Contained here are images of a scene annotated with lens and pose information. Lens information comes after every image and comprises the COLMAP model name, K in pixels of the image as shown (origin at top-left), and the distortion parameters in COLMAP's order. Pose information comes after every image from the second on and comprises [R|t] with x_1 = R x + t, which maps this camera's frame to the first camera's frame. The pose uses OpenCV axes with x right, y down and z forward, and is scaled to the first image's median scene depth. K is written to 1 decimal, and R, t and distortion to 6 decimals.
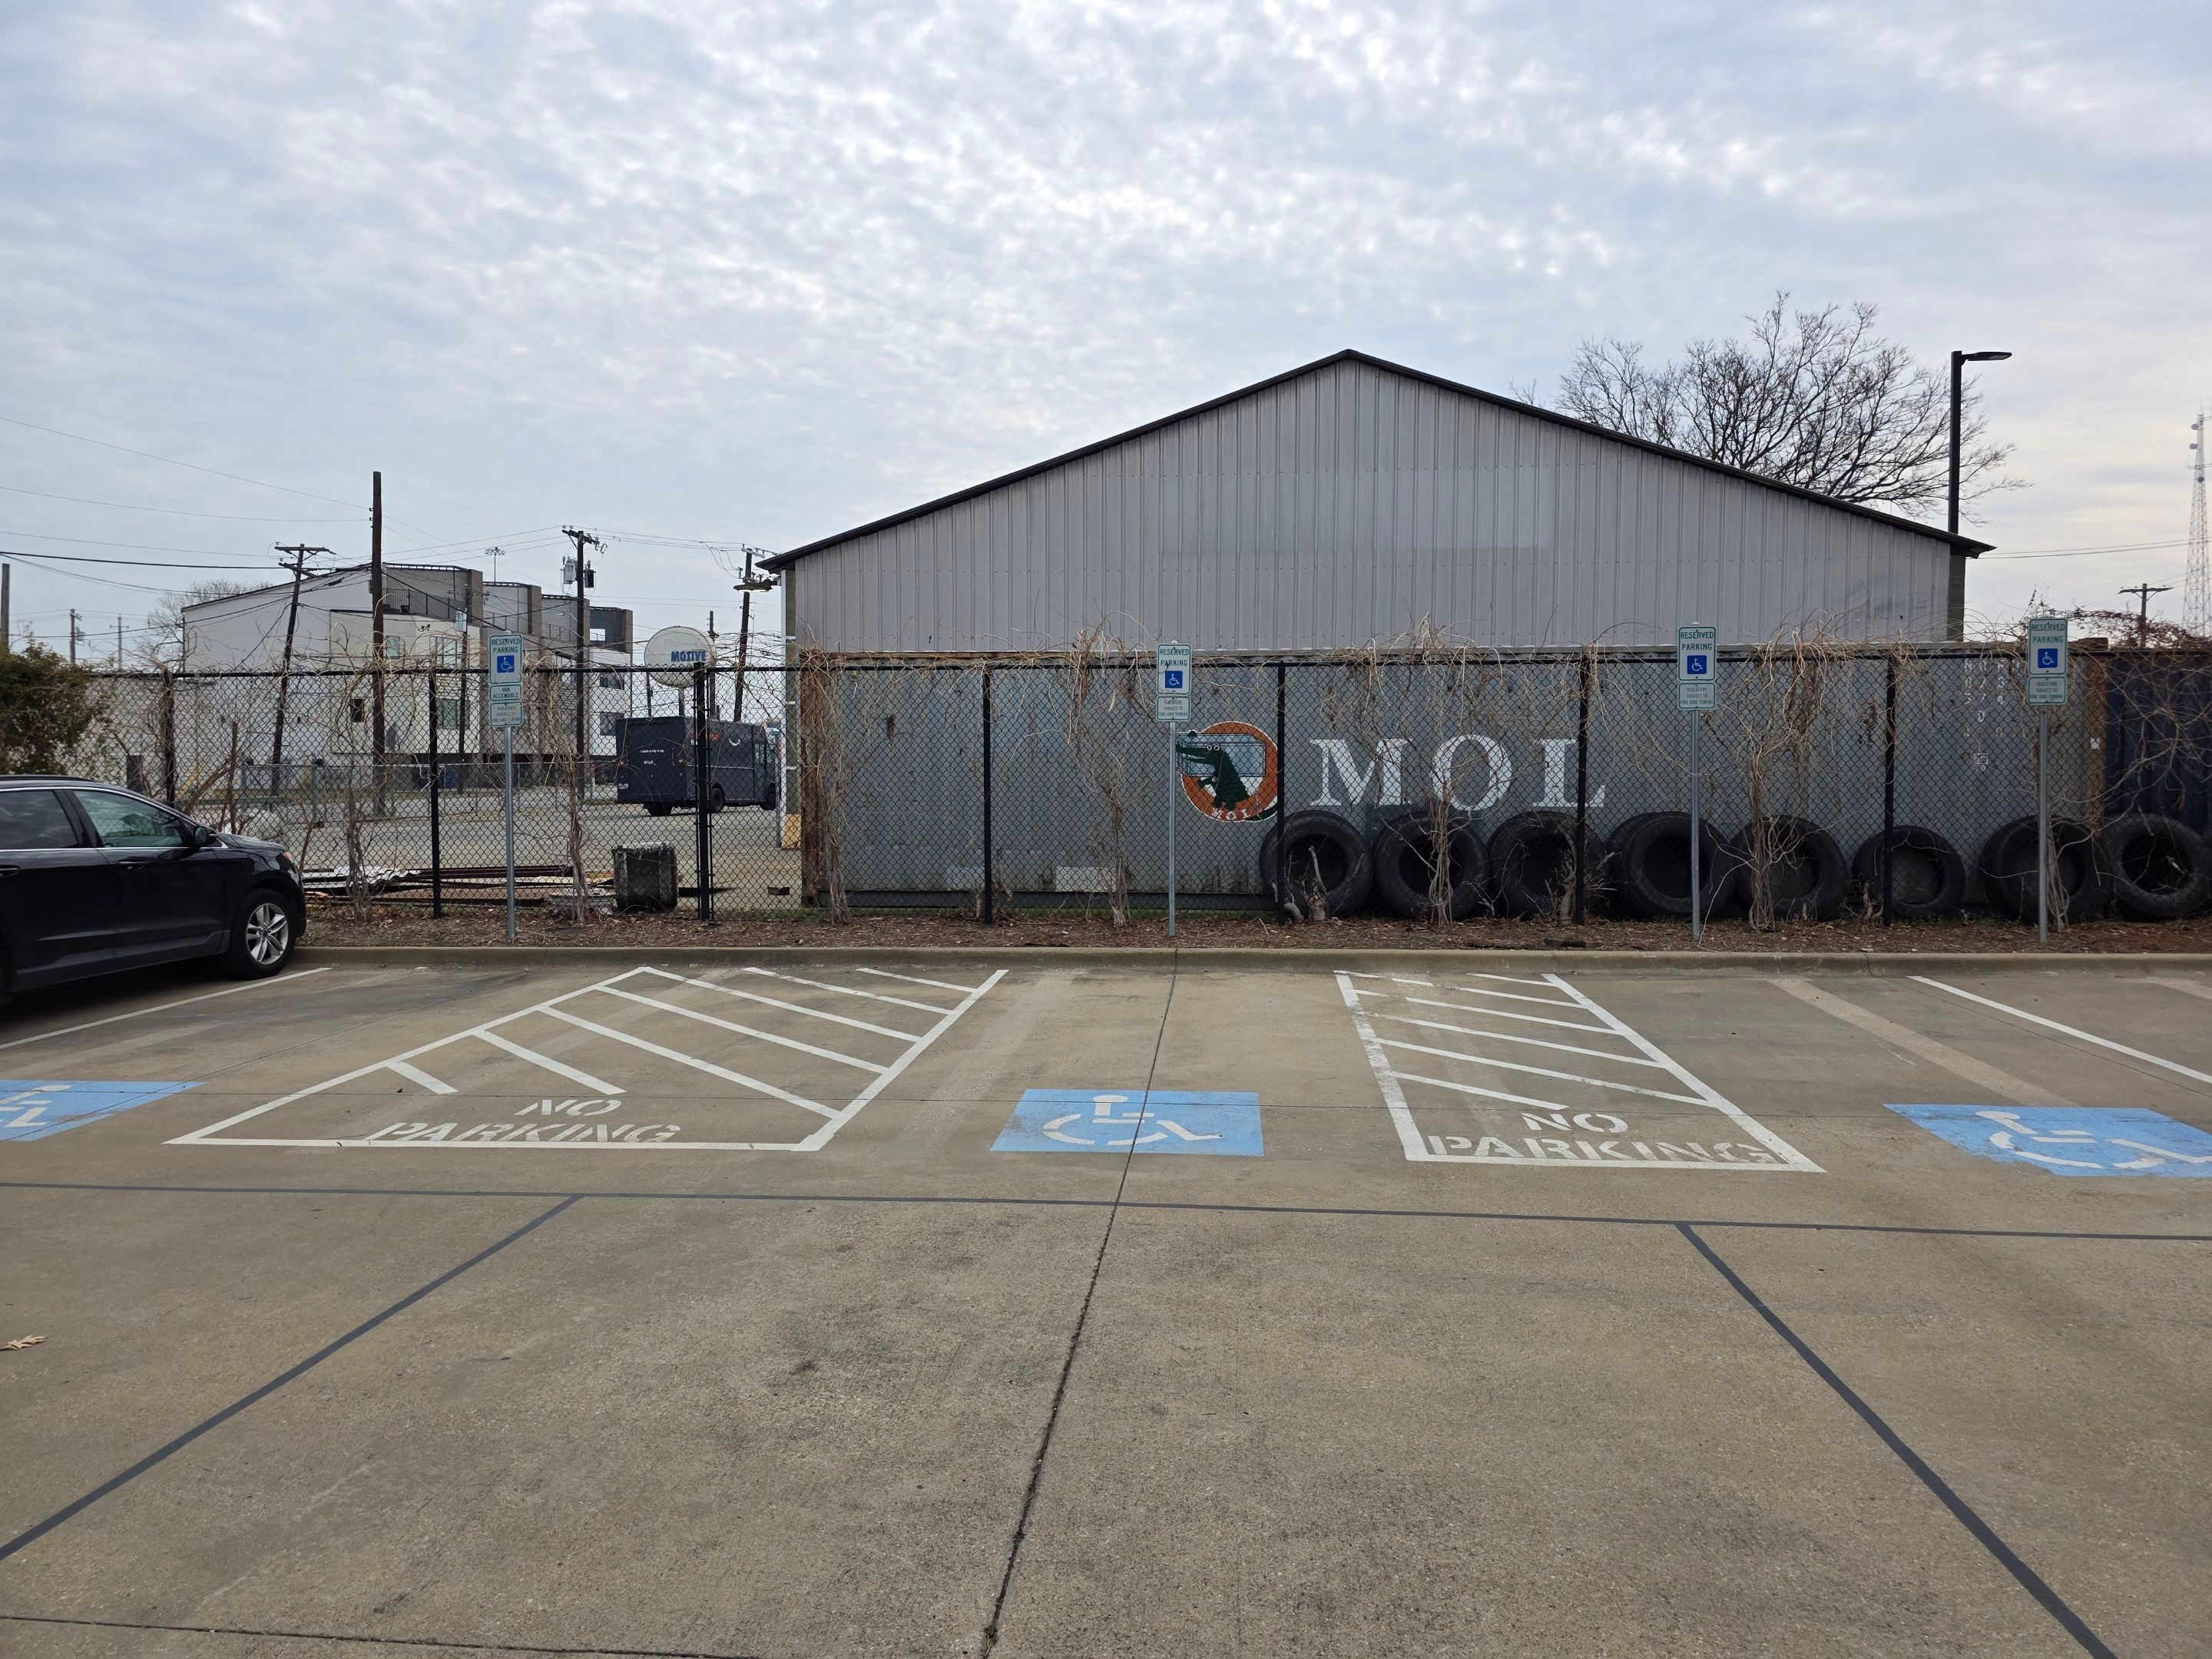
lens RADIAL K [[1500.9, 0, 1109.5], [0, 1500.9, 825.7], [0, 0, 1]] dist [0.050271, -0.058644]
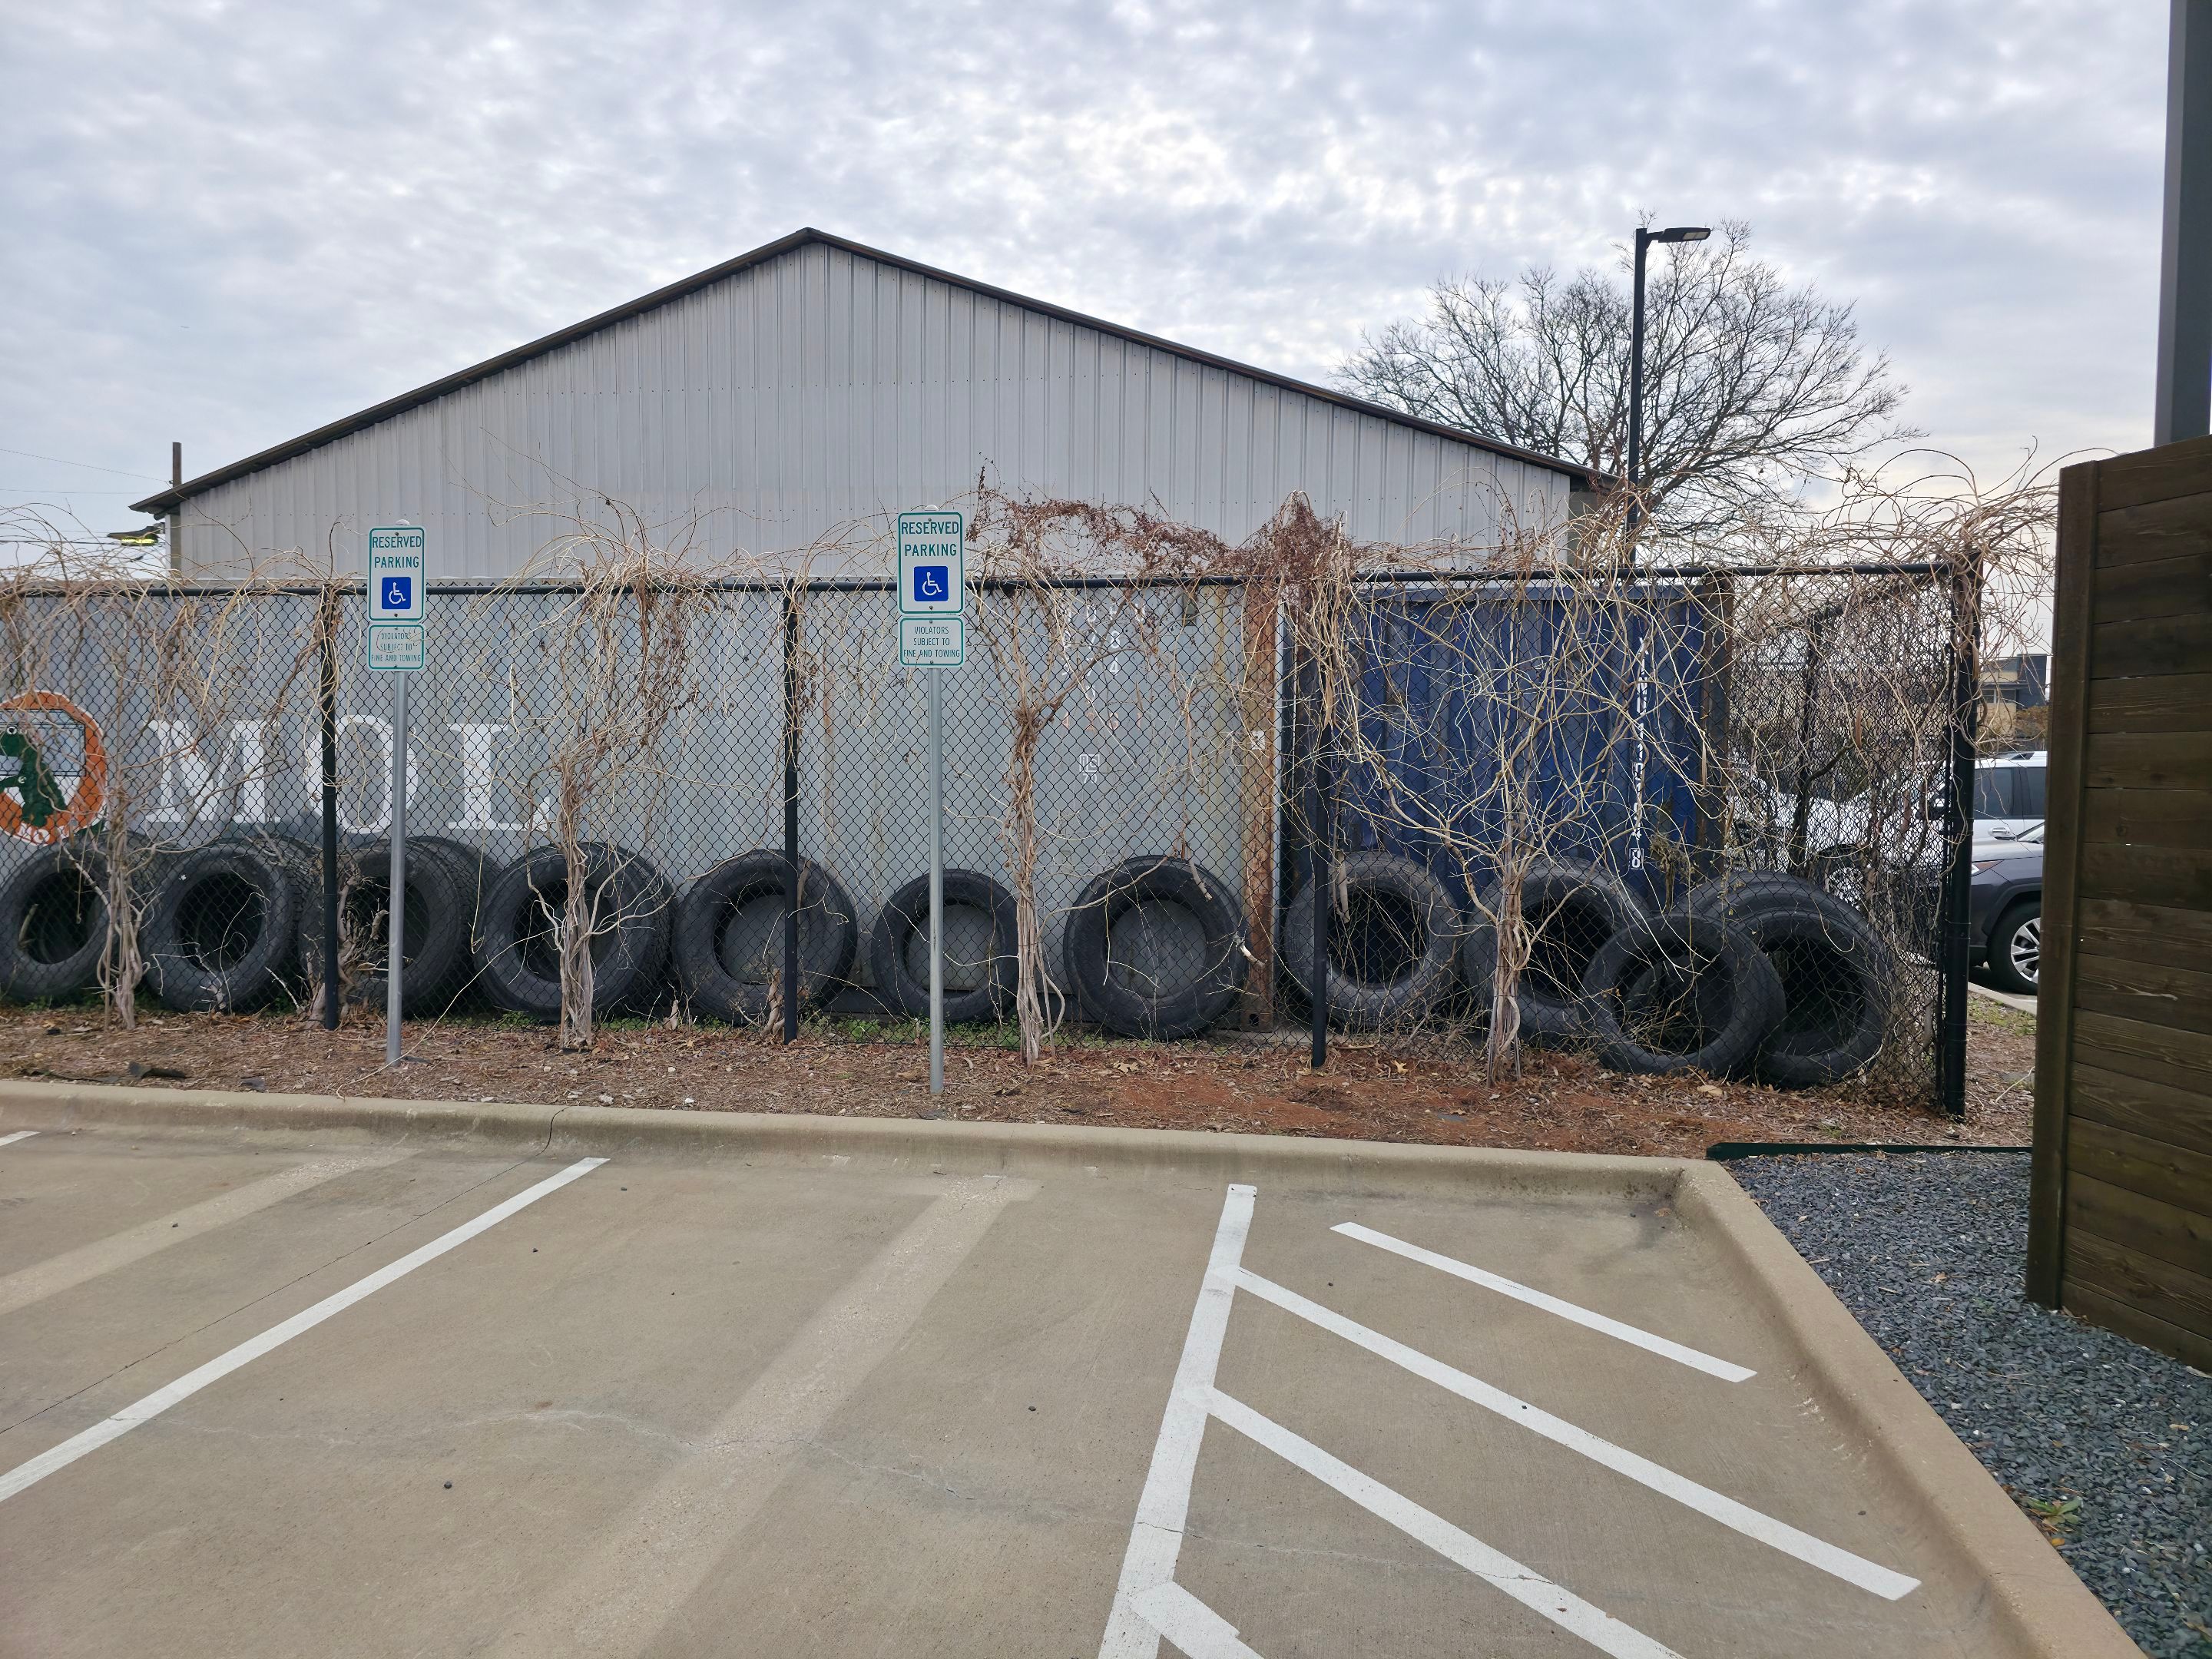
lens RADIAL K [[1500.9, 0, 1089.4], [0, 1500.9, 810.7], [0, 0, 1]] dist [0.050271, -0.058644]
pose [[0.996793, 0.014007, -0.078783, 1.082364], [-0.014511, 0.999878, -0.005832, -0.036409], [0.078692, 0.006957, 0.996875, 0.686505]]
